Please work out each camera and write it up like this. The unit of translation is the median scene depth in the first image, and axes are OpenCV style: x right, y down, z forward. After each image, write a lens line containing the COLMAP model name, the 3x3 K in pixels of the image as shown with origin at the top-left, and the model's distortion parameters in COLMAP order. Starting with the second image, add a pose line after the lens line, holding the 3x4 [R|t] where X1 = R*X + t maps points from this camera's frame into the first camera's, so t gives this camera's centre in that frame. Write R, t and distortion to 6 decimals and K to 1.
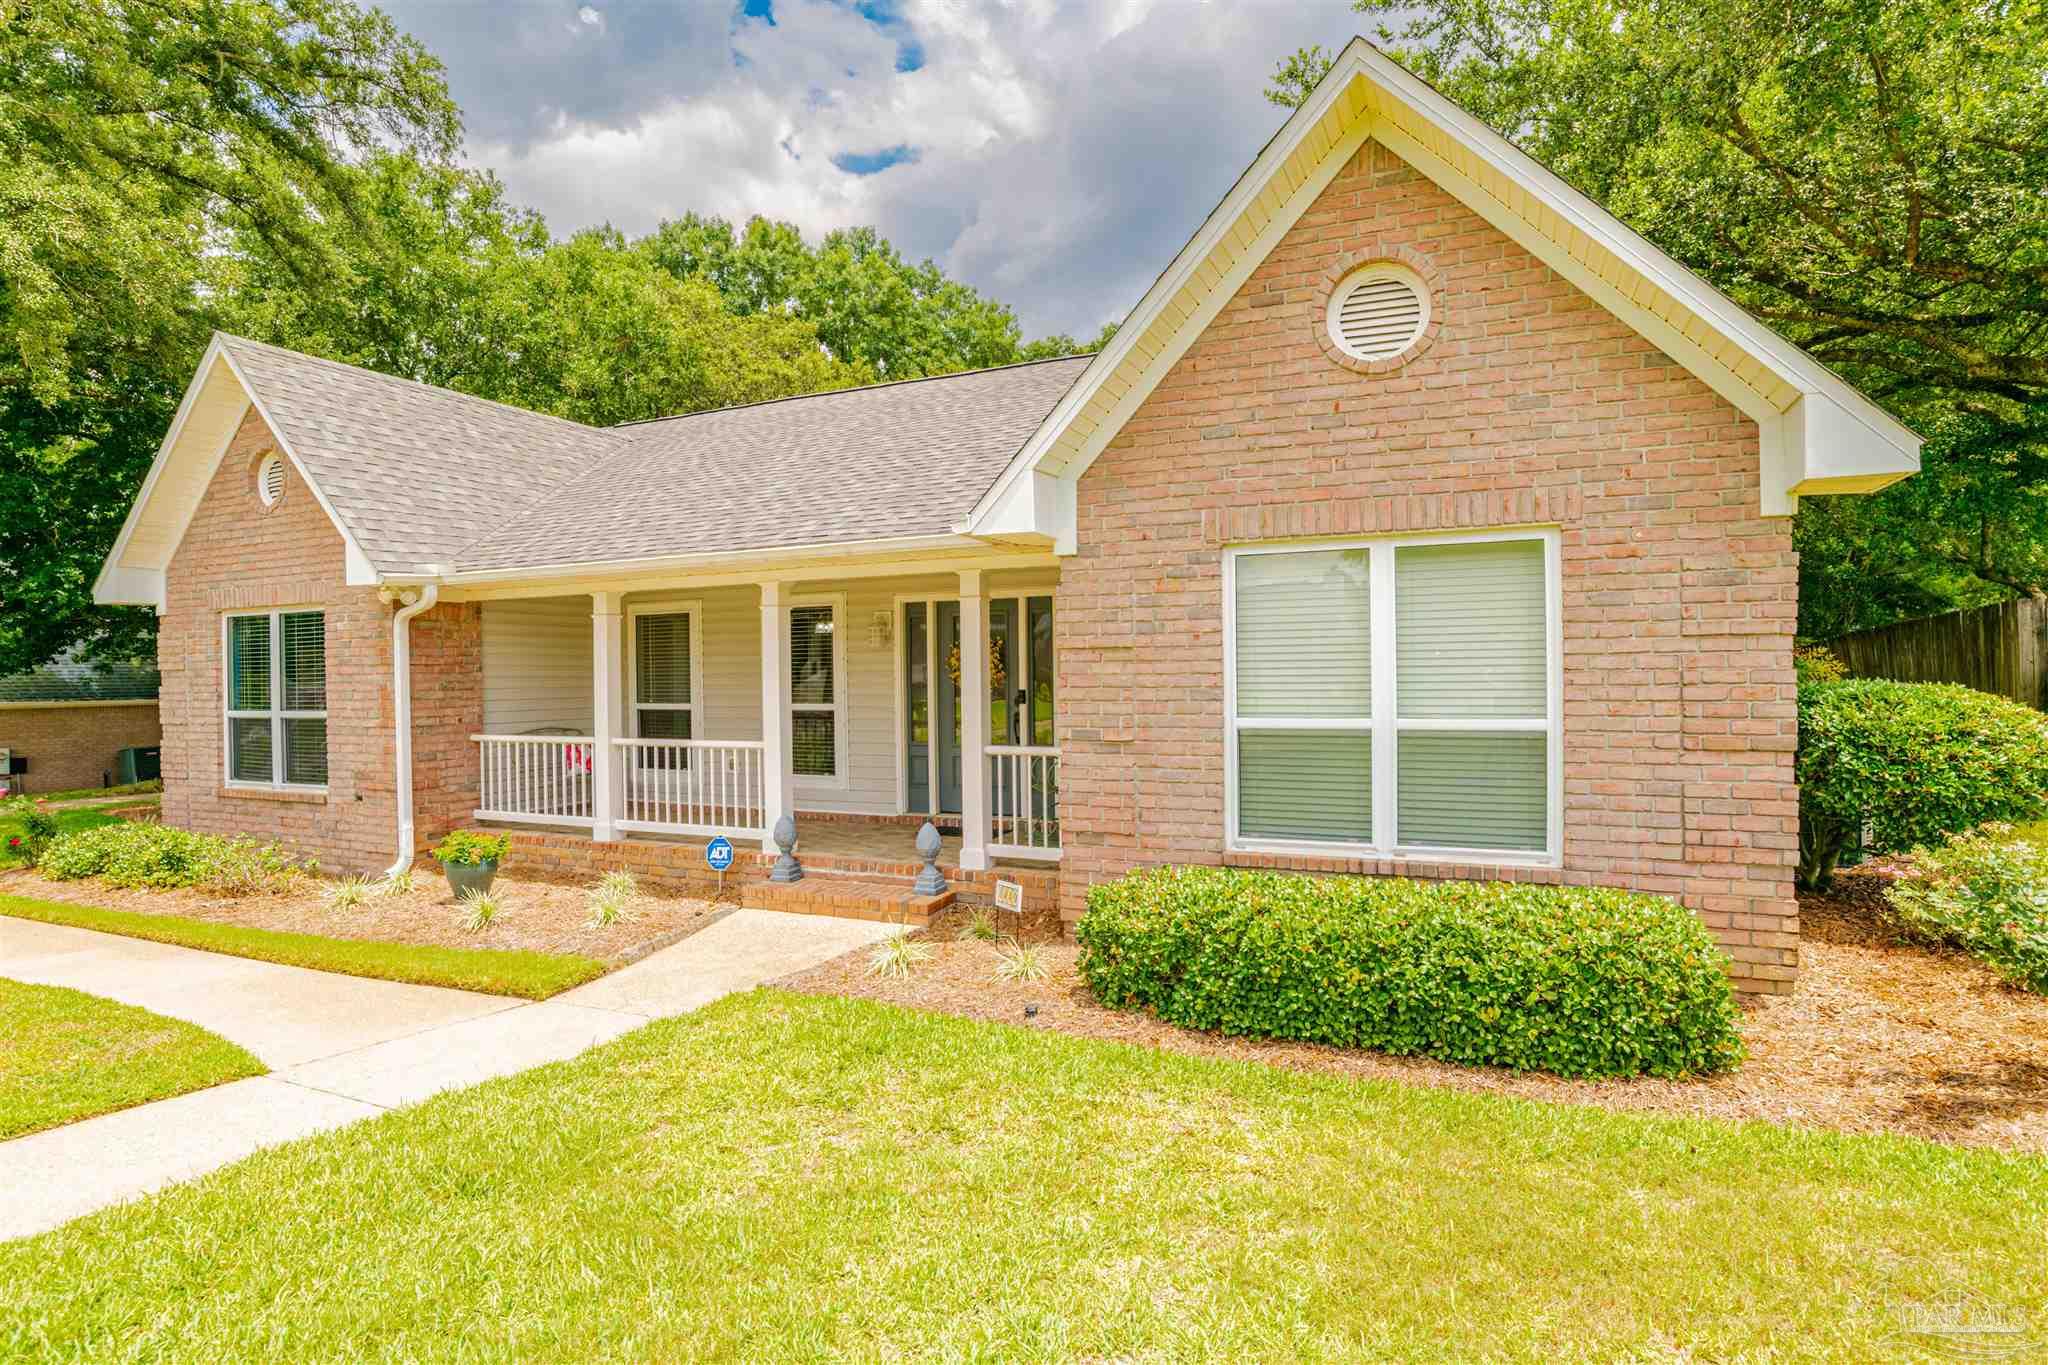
lens RADIAL K [[1037.0, 0, 1039.9], [0, 1037.0, 677.9], [0, 0, 1]] dist [-0.053873, 0.022755]
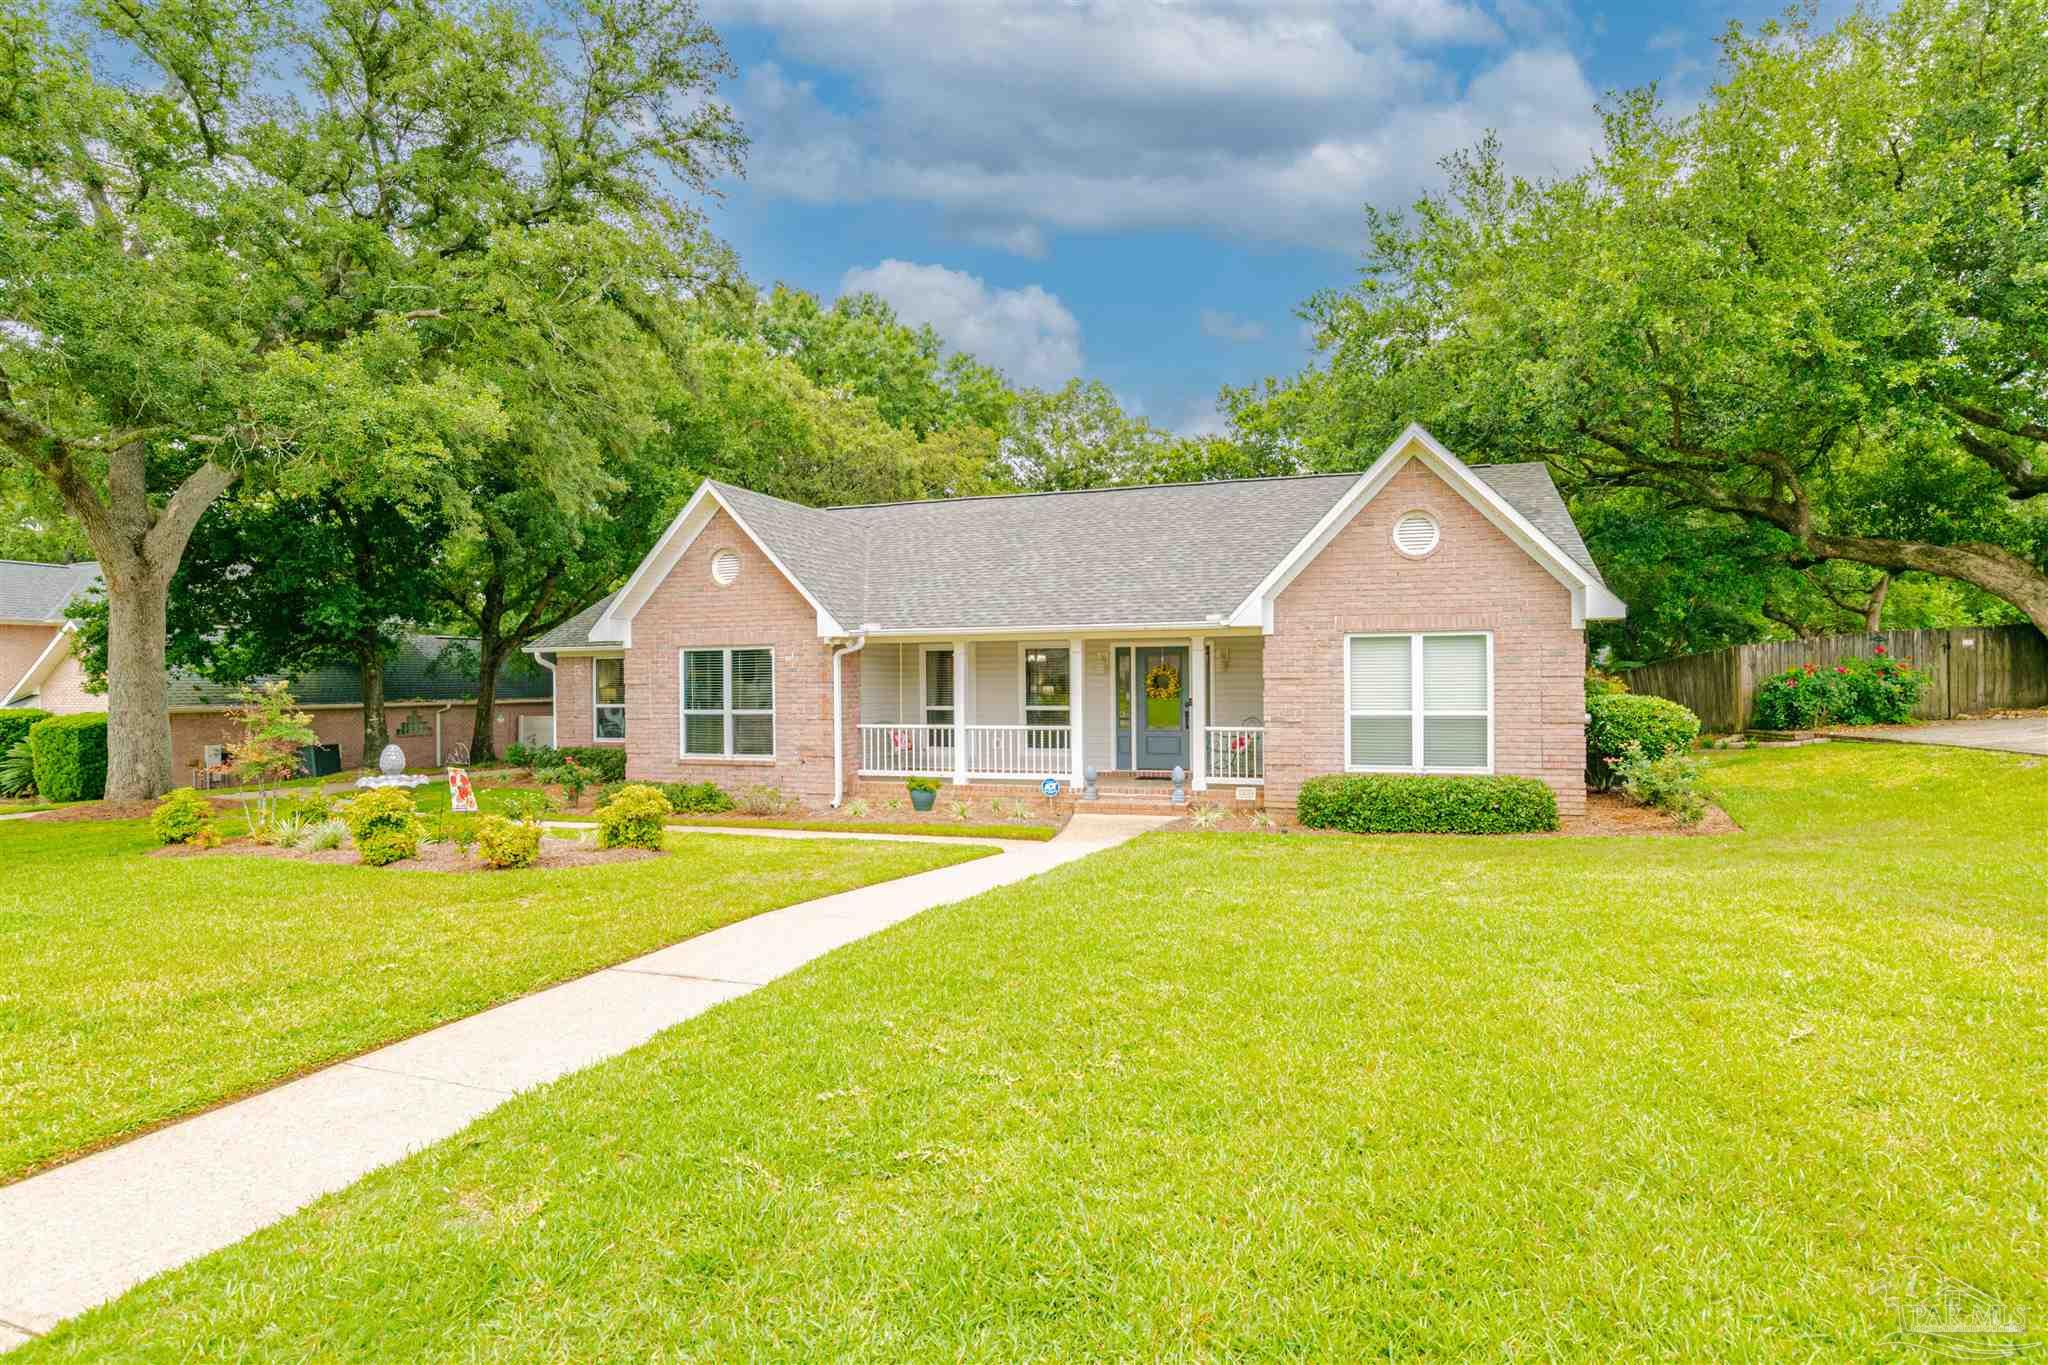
lens RADIAL K [[1042.7, 0, 1041.2], [0, 1042.7, 678.0], [0, 0, 1]] dist [-0.044791, 0.023322]
pose [[0.995051, 0.004609, 0.099256, -0.644184], [-0.003740, 0.999953, -0.008930, -0.008246], [-0.099292, 0.008515, 0.995022, -1.070306]]
